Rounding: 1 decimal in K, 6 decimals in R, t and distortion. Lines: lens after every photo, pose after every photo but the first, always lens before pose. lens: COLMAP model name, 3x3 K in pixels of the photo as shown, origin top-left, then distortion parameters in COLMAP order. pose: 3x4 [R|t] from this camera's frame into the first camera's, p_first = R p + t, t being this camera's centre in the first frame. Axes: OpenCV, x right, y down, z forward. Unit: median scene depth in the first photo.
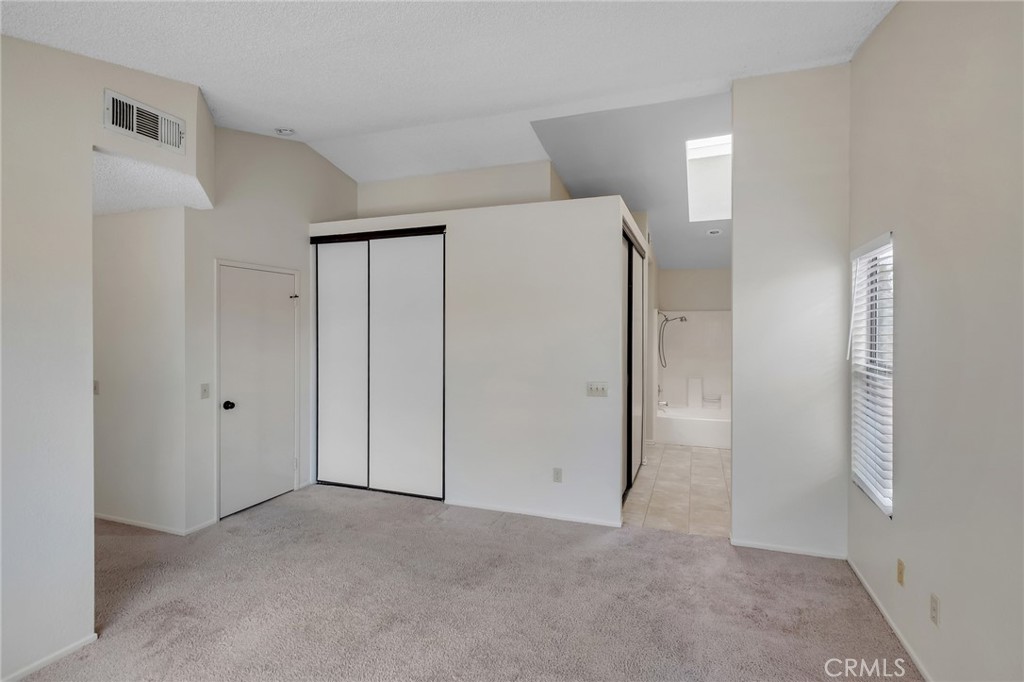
lens RADIAL K [[481.8, 0, 510.5], [0, 481.8, 331.9], [0, 0, 1]] dist [-0.001166, -0.000381]
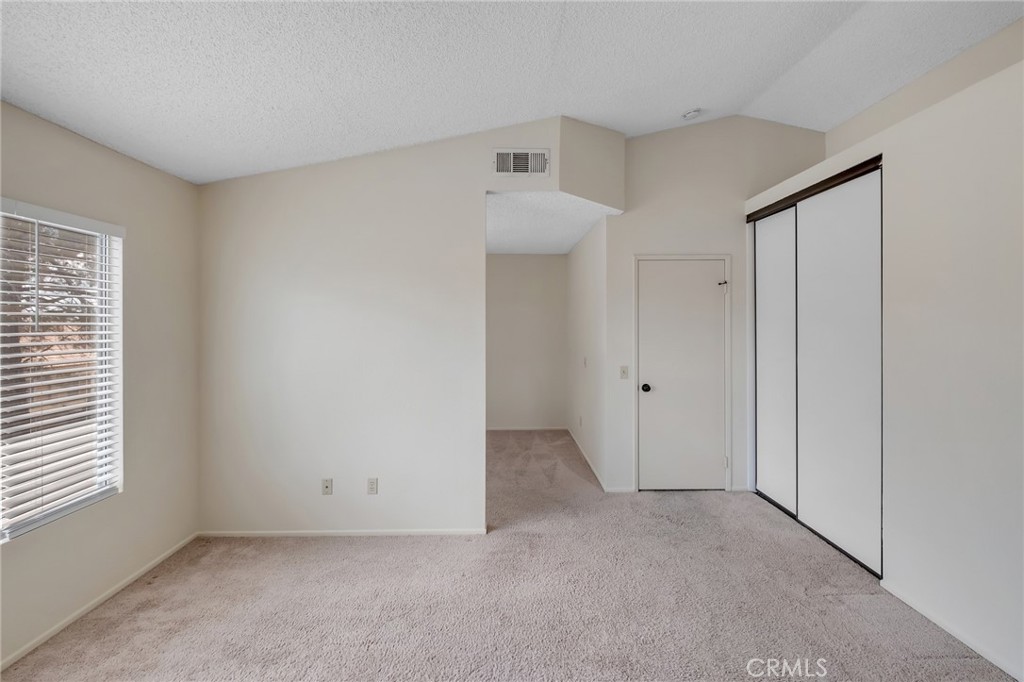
lens RADIAL K [[461.3, 0, 513.7], [0, 461.3, 319.5], [0, 0, 1]] dist [-0.000051, -0.000213]
pose [[0.375721, -0.007977, -0.926698, 0.268170], [-0.000830, 0.999960, -0.008944, 0.007028], [0.926732, 0.004130, 0.375699, 0.331092]]
